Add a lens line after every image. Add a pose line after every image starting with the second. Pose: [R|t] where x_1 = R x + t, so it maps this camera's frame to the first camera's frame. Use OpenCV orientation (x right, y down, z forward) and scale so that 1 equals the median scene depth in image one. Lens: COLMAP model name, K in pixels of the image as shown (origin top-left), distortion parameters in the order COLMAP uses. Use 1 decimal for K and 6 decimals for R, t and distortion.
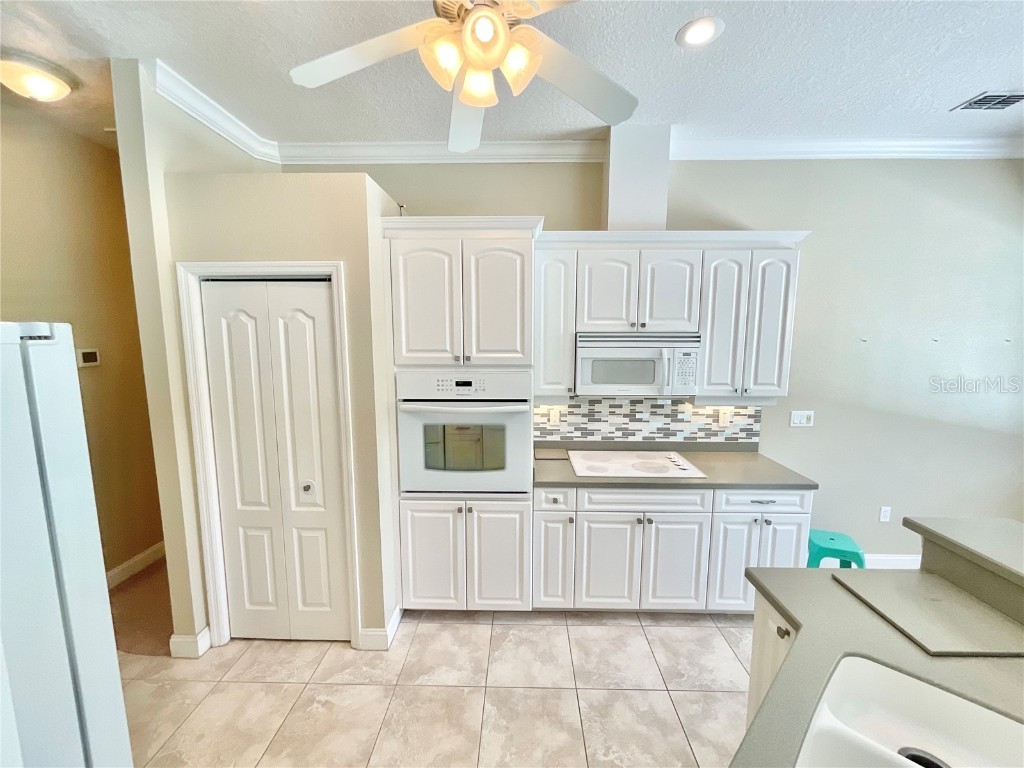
lens RADIAL K [[411.2, 0, 511.5], [0, 411.2, 383.7], [0, 0, 1]] dist [-0.008956, -0.000826]
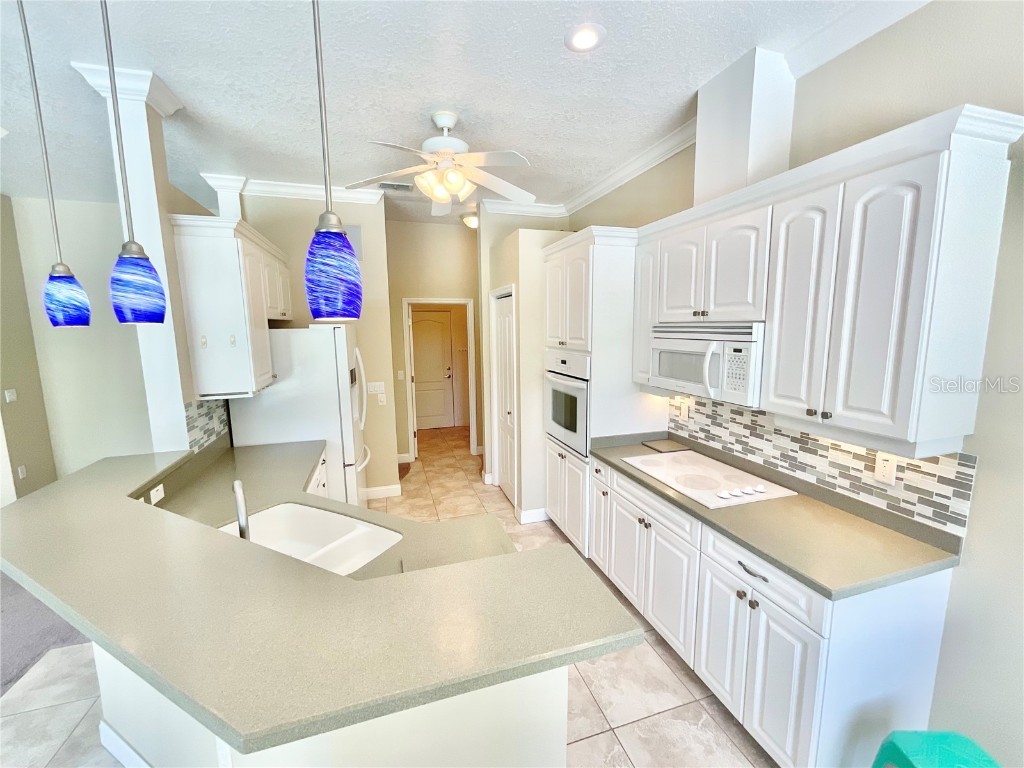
lens RADIAL K [[411.2, 0, 507.1], [0, 411.2, 383.0], [0, 0, 1]] dist [-0.008956, -0.000826]
pose [[0.317312, 0.125455, -0.939986, 0.990068], [-0.101144, 0.990034, 0.097991, -0.041707], [0.942912, 0.063980, 0.326839, 0.343548]]
